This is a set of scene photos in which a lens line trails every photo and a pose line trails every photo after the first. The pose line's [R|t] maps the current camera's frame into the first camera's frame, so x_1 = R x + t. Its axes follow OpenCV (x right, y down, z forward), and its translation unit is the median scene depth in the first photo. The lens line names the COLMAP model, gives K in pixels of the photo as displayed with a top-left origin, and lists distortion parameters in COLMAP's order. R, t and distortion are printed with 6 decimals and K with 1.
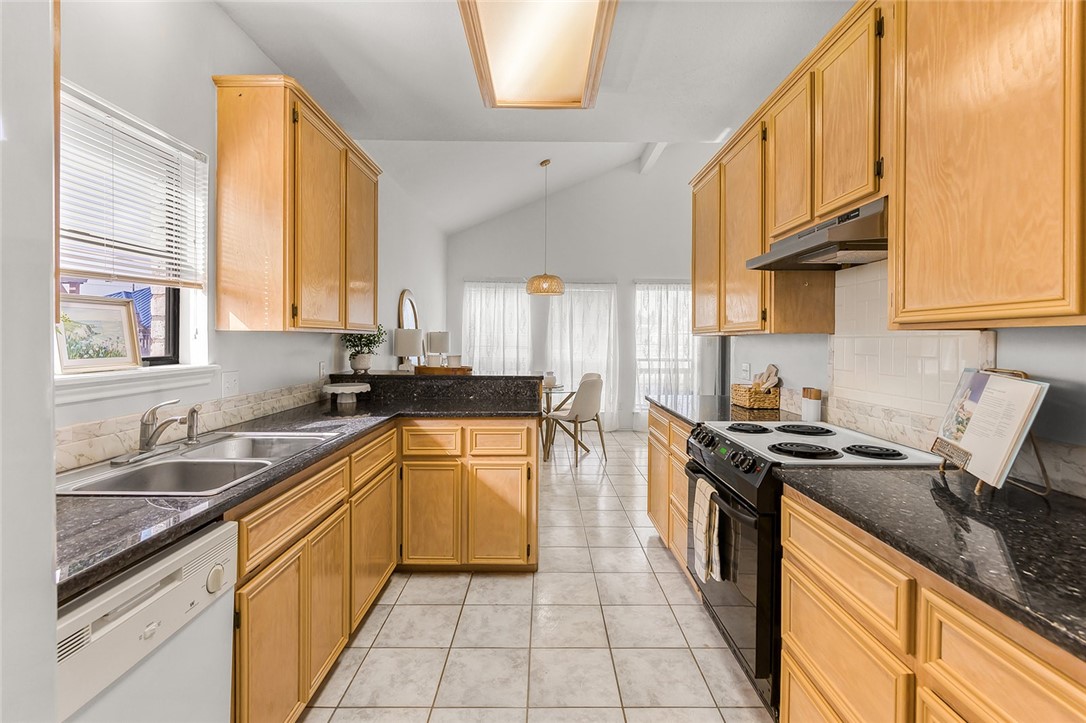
lens RADIAL K [[501.6, 0, 549.8], [0, 501.6, 340.2], [0, 0, 1]] dist [-0.002628, -0.000264]
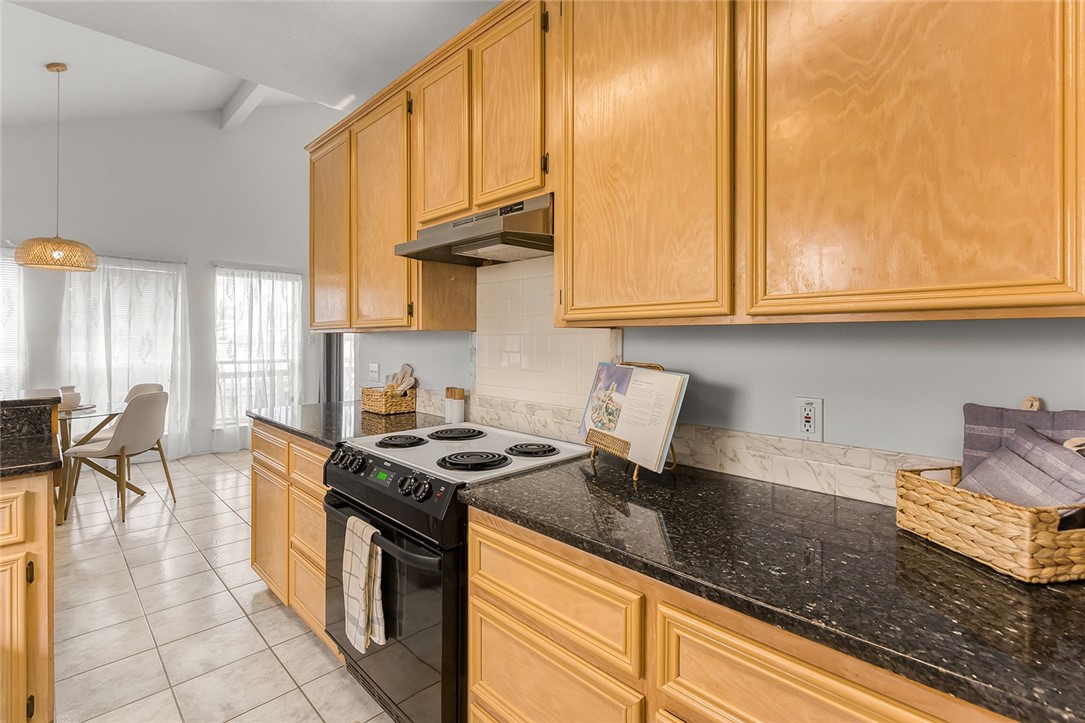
lens RADIAL K [[493.9, 0, 544.7], [0, 493.9, 338.7], [0, 0, 1]] dist [-0.003689, -0.001028]
pose [[0.710190, -0.004078, 0.703998, -0.027863], [0.002556, 0.999992, 0.003214, -0.000873], [-0.704006, -0.000483, 0.710194, 0.298297]]
